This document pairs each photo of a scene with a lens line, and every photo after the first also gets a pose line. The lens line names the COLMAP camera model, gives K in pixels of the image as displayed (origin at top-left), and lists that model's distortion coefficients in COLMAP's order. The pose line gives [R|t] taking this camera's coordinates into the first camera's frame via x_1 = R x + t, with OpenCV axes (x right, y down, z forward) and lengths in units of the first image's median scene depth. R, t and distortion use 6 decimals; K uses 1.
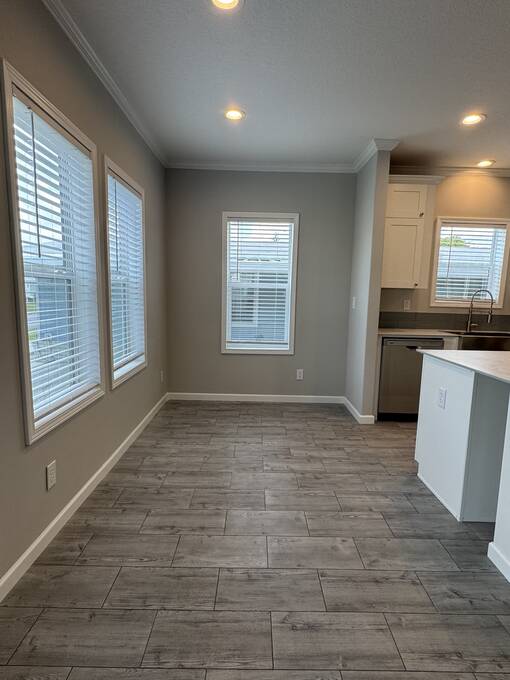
lens RADIAL K [[358.3, 0, 254.8], [0, 358.3, 340.7], [0, 0, 1]] dist [-0.003844, 0.000123]
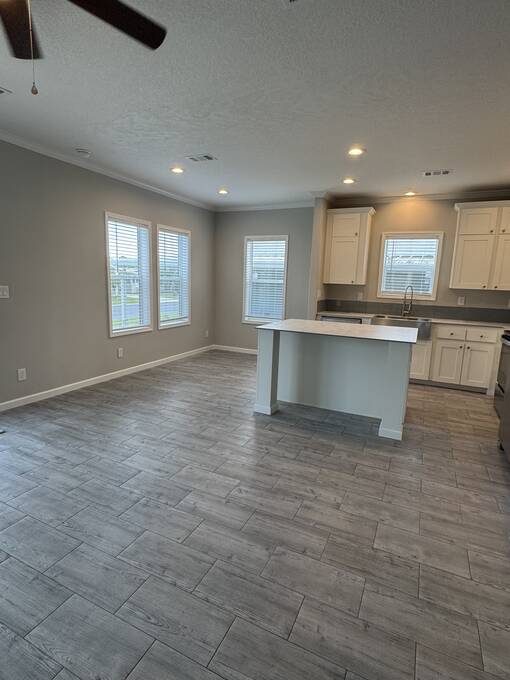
lens RADIAL K [[358.3, 0, 254.8], [0, 358.3, 340.7], [0, 0, 1]] dist [-0.003844, 0.000123]
pose [[0.902540, 0.079263, -0.423248, 0.776235], [-0.068192, 0.996819, 0.041264, 0.053579], [0.425172, -0.008380, 0.905074, -0.531443]]
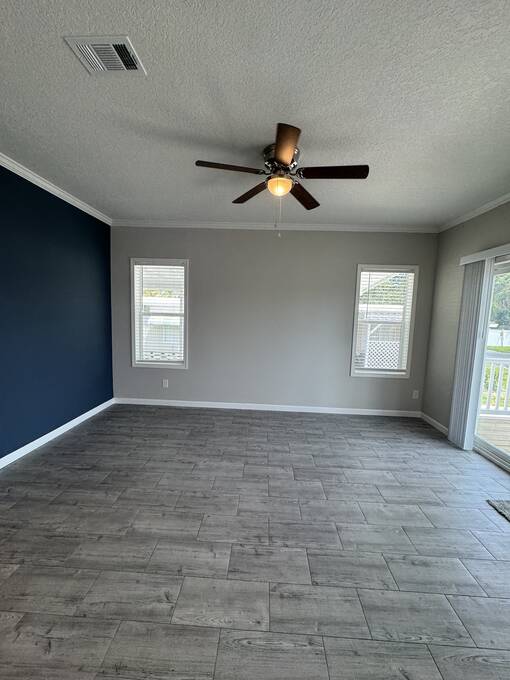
lens RADIAL K [[270.7, 0, 255.4], [0, 270.7, 340.5], [0, 0, 1]] dist [-0.005099, 0.000763]
pose [[-0.997624, -0.061106, 0.031820, 0.373557], [-0.052112, 0.971405, 0.231637, -0.083774], [-0.045064, 0.229429, -0.972282, 0.349971]]
